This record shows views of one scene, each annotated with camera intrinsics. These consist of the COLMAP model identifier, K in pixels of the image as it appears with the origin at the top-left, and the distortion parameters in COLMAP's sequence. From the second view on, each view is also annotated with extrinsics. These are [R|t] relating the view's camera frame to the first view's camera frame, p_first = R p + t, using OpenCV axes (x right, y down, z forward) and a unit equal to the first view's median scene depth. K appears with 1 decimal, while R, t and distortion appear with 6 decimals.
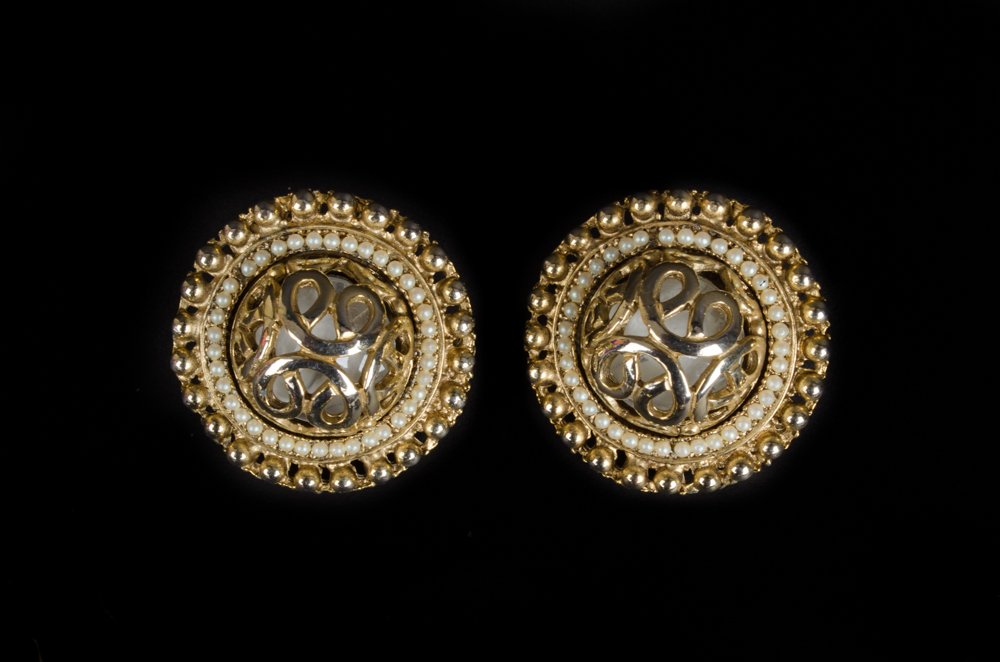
lens RADIAL K [[1758.9, 0, 499.6], [0, 1758.9, 333.4], [0, 0, 1]] dist [-0.081707, 0.000000]
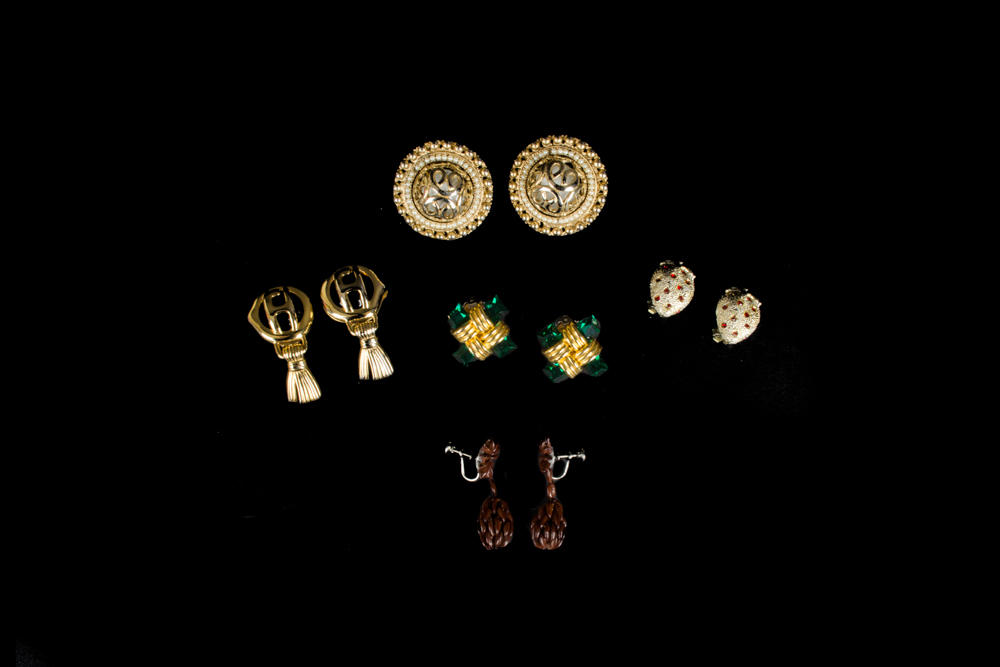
lens RADIAL K [[914.8, 0, 501.7], [0, 914.8, 342.1], [0, 0, 1]] dist [-0.000512, 0.000004]
pose [[0.998705, -0.046951, 0.019580, -0.042307], [0.041887, 0.977399, 0.207209, -0.063800], [-0.028866, -0.206121, 0.978101, -0.618831]]
